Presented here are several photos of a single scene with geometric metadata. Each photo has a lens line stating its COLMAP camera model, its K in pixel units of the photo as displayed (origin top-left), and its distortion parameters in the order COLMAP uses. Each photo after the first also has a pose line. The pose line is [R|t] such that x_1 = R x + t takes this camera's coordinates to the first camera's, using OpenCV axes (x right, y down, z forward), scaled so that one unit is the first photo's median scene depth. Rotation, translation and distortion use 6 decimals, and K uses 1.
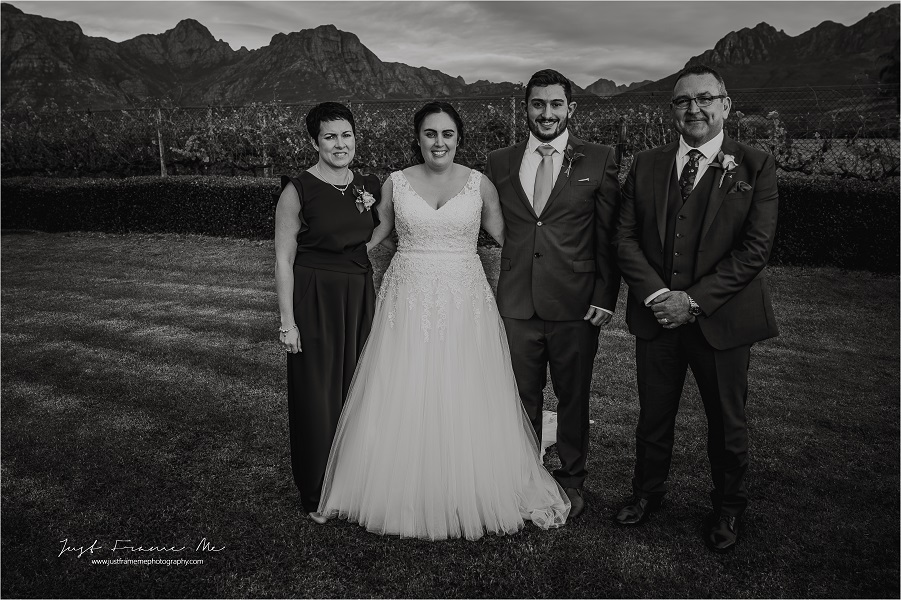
lens RADIAL K [[768.6, 0, 450.0], [0, 768.6, 297.4], [0, 0, 1]] dist [0.004202, -0.001293]
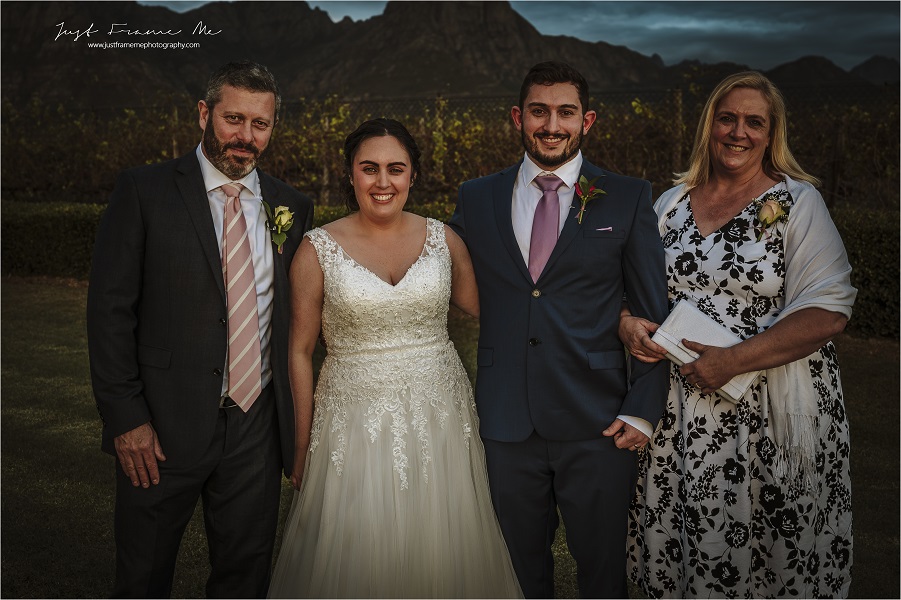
lens RADIAL K [[1140.2, 0, 447.1], [0, 1140.2, 298.0], [0, 0, 1]] dist [0.018954, 0.000000]
pose [[0.985923, 0.026058, -0.165158, 0.196525], [-0.037717, 0.996982, -0.067855, -0.026668], [0.162891, 0.073129, 0.983930, 0.056736]]
